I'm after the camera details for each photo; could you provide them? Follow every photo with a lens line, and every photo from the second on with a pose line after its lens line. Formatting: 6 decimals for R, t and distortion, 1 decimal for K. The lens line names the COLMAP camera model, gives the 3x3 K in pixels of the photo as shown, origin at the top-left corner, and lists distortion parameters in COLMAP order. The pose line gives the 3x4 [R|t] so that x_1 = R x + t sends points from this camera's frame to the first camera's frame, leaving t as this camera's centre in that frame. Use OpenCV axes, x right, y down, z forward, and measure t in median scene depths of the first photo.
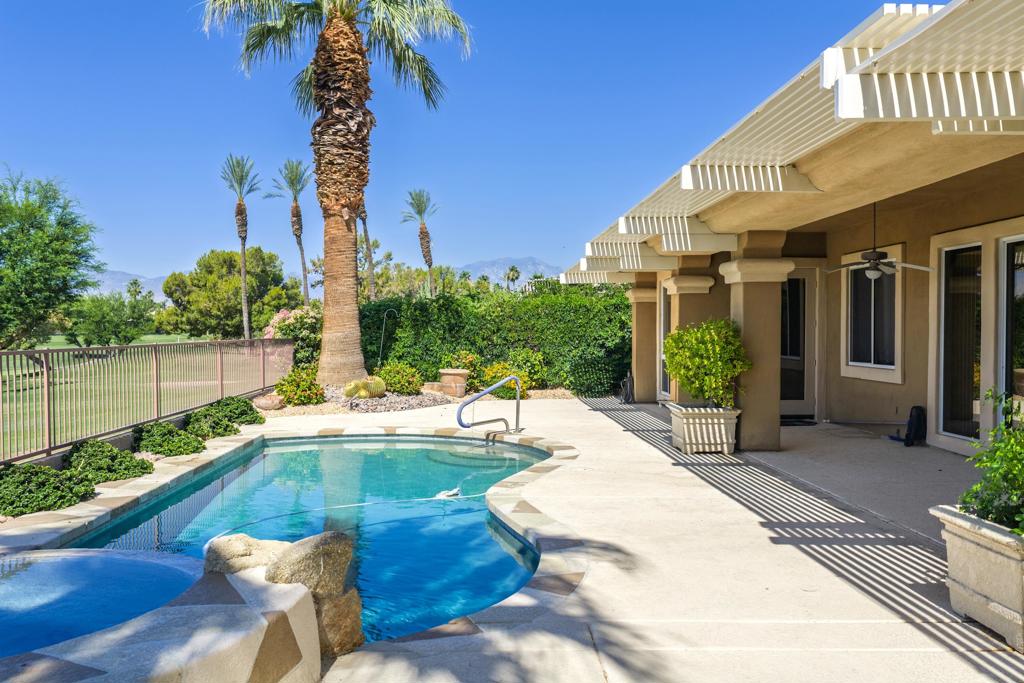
lens RADIAL K [[842.0, 0, 514.8], [0, 842.0, 344.5], [0, 0, 1]] dist [0.014871, -0.019339]
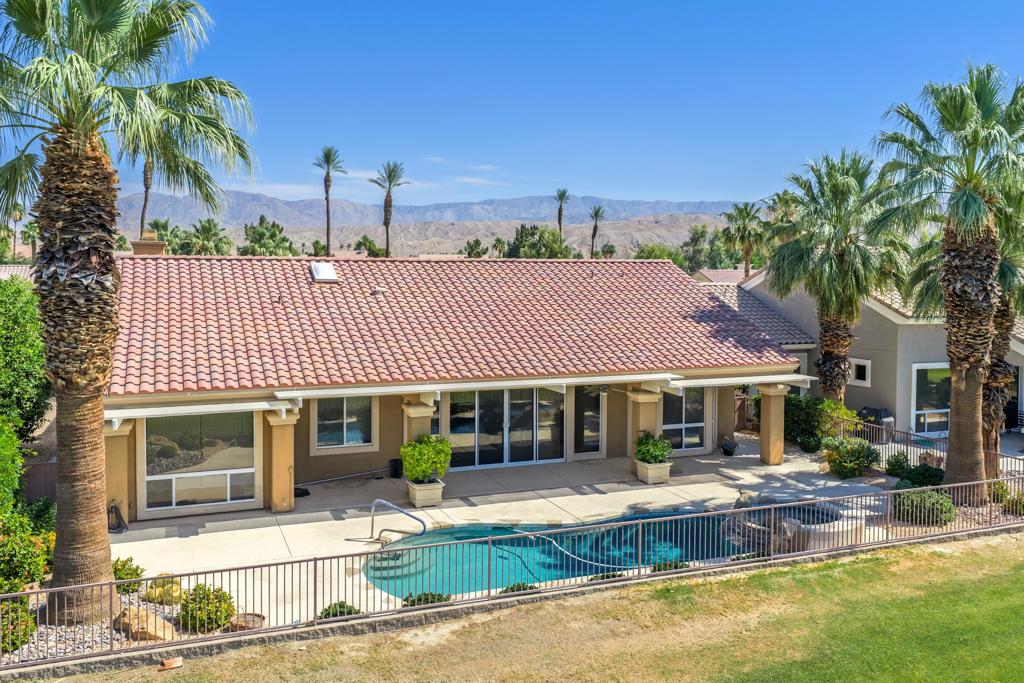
lens RADIAL K [[842.0, 0, 514.8], [0, 842.0, 344.5], [0, 0, 1]] dist [0.014871, -0.019339]
pose [[-0.316063, -0.075440, 0.945734, -1.069555], [0.012365, 0.996421, 0.083616, -0.261704], [-0.948658, 0.038122, -0.313999, 0.897696]]
